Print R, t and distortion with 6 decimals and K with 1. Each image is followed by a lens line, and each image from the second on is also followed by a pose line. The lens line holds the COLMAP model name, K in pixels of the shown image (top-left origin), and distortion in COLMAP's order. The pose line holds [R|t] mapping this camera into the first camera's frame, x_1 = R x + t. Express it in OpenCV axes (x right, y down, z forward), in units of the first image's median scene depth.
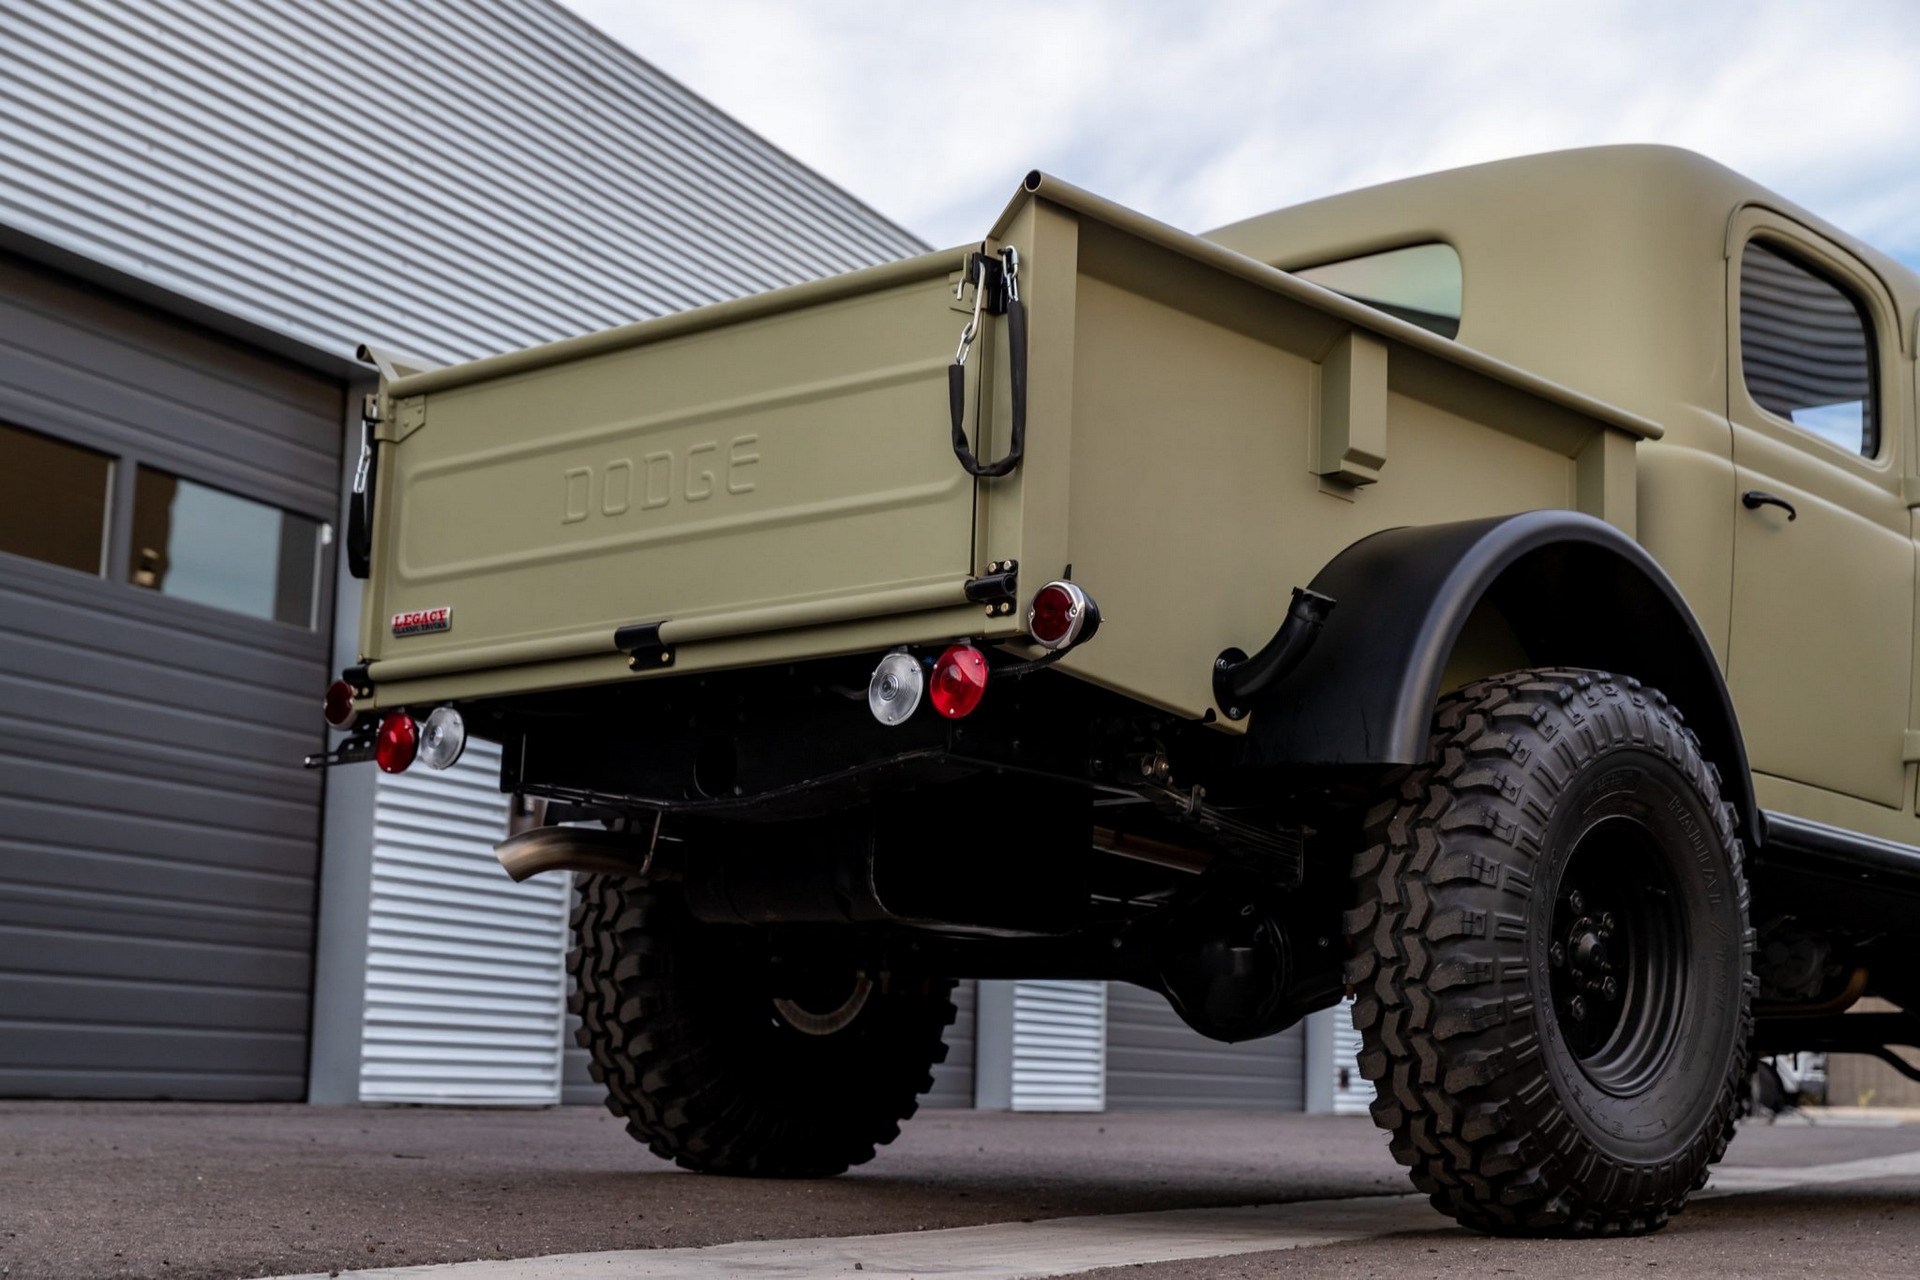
lens RADIAL K [[3255.5, 0, 928.8], [0, 3255.5, 614.8], [0, 0, 1]] dist [0.012741, -0.057289]
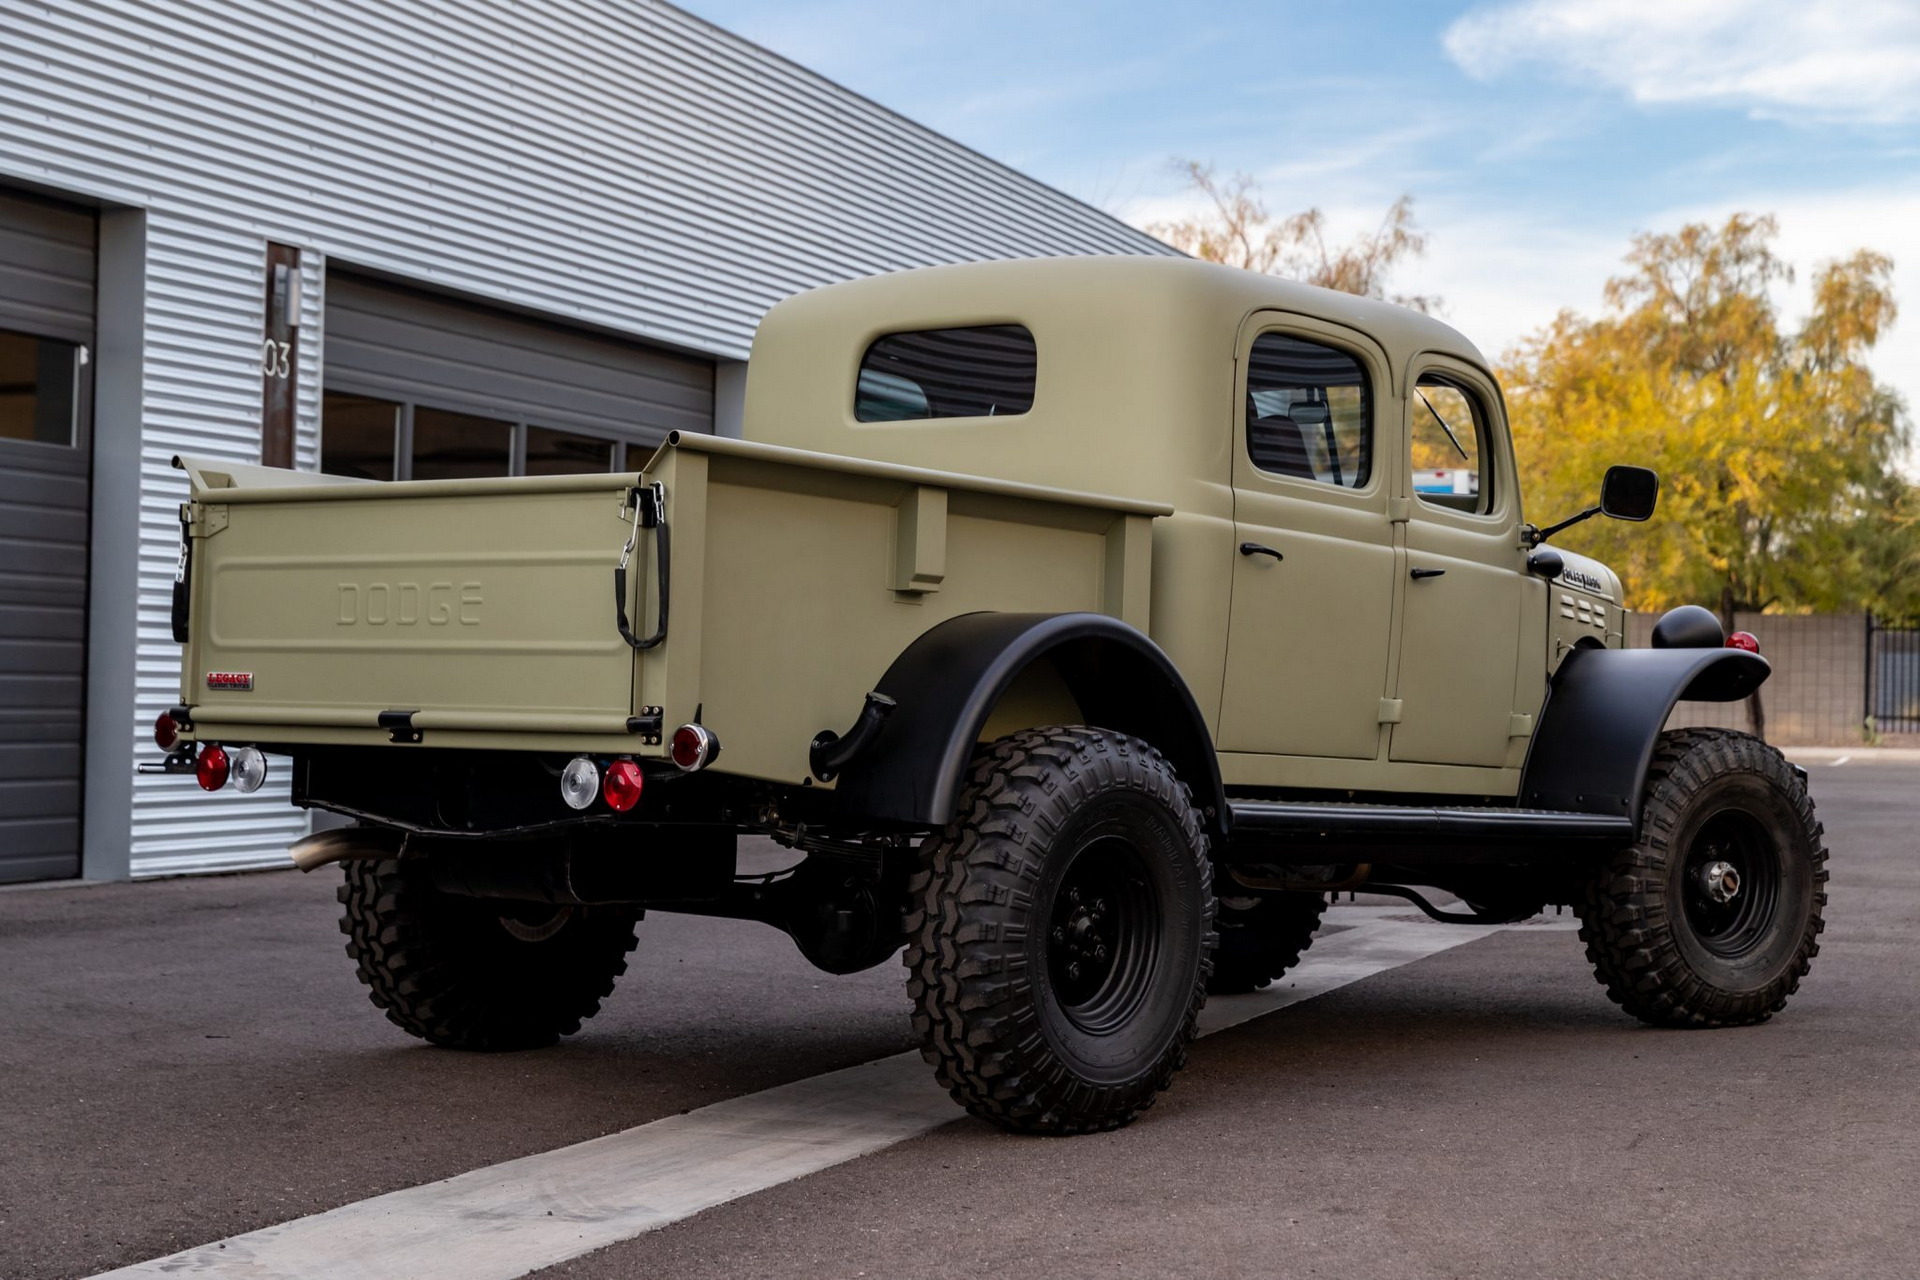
lens RADIAL K [[3783.3, 0, 960.0], [0, 3783.3, 640.0], [0, 0, 1]] dist [0.030031, -0.092585]
pose [[0.997643, -0.001676, 0.068594, 0.039299], [-0.008587, 0.988791, 0.149058, -0.267758], [-0.068075, -0.149296, 0.986446, -0.593487]]
